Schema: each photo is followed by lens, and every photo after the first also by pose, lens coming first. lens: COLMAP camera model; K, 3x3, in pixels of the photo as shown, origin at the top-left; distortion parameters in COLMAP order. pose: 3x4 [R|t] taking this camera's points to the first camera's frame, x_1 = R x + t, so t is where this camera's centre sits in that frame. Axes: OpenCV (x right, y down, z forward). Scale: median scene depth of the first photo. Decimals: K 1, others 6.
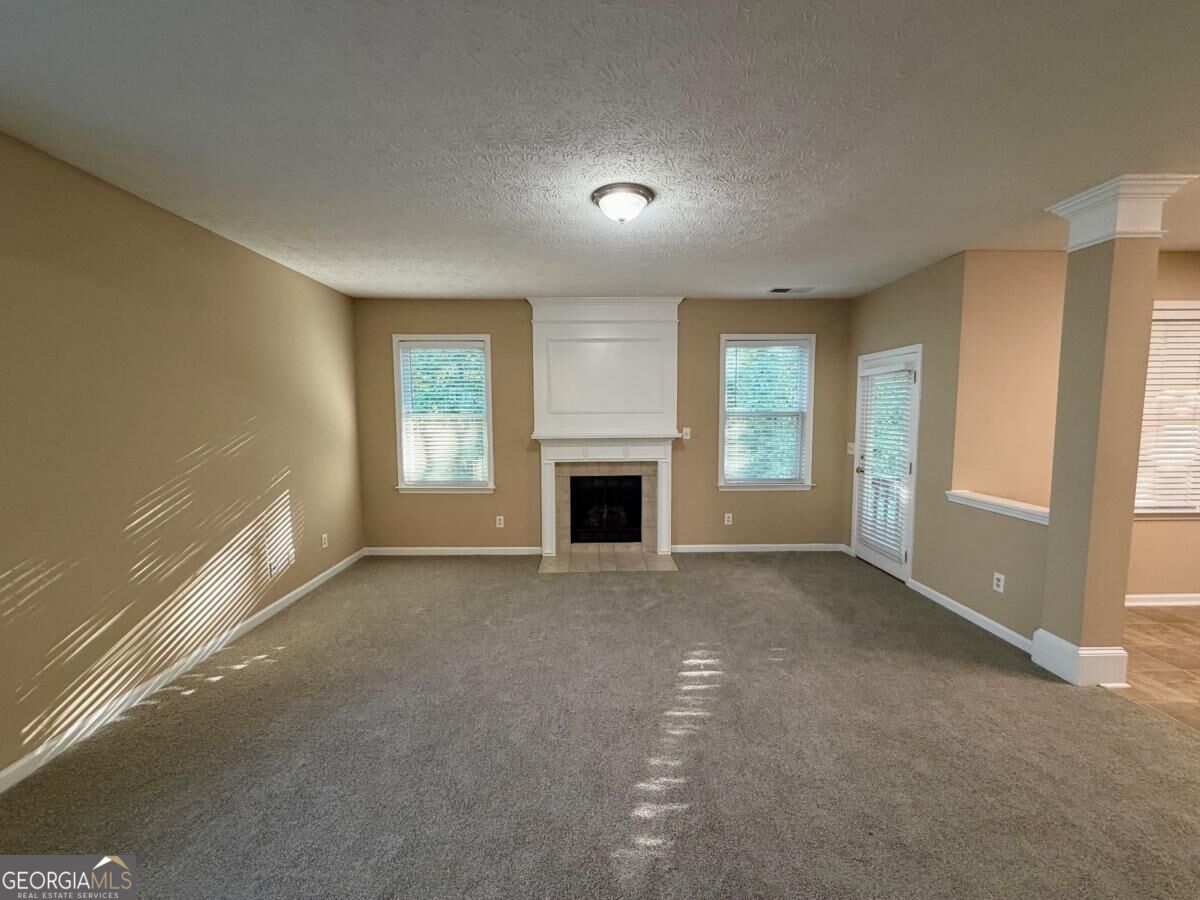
lens RADIAL K [[477.3, 0, 594.3], [0, 477.3, 444.7], [0, 0, 1]] dist [-0.001990, 0.000233]
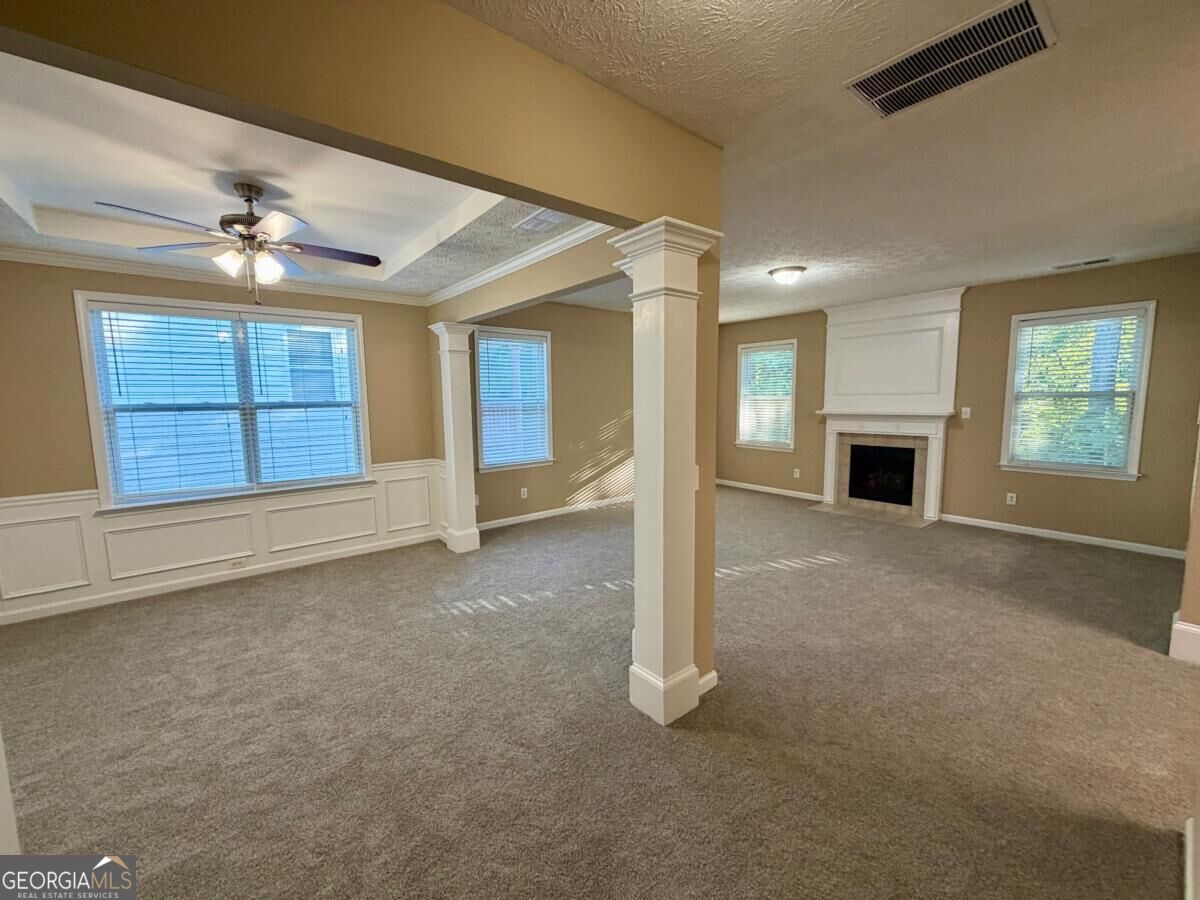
lens RADIAL K [[477.3, 0, 573.8], [0, 477.3, 440.7], [0, 0, 1]] dist [-0.001990, 0.000233]
pose [[0.571534, 0.072538, -0.817366, 0.571434], [-0.054040, 0.997250, 0.050715, 0.032474], [0.818797, 0.015185, 0.573883, -0.337529]]
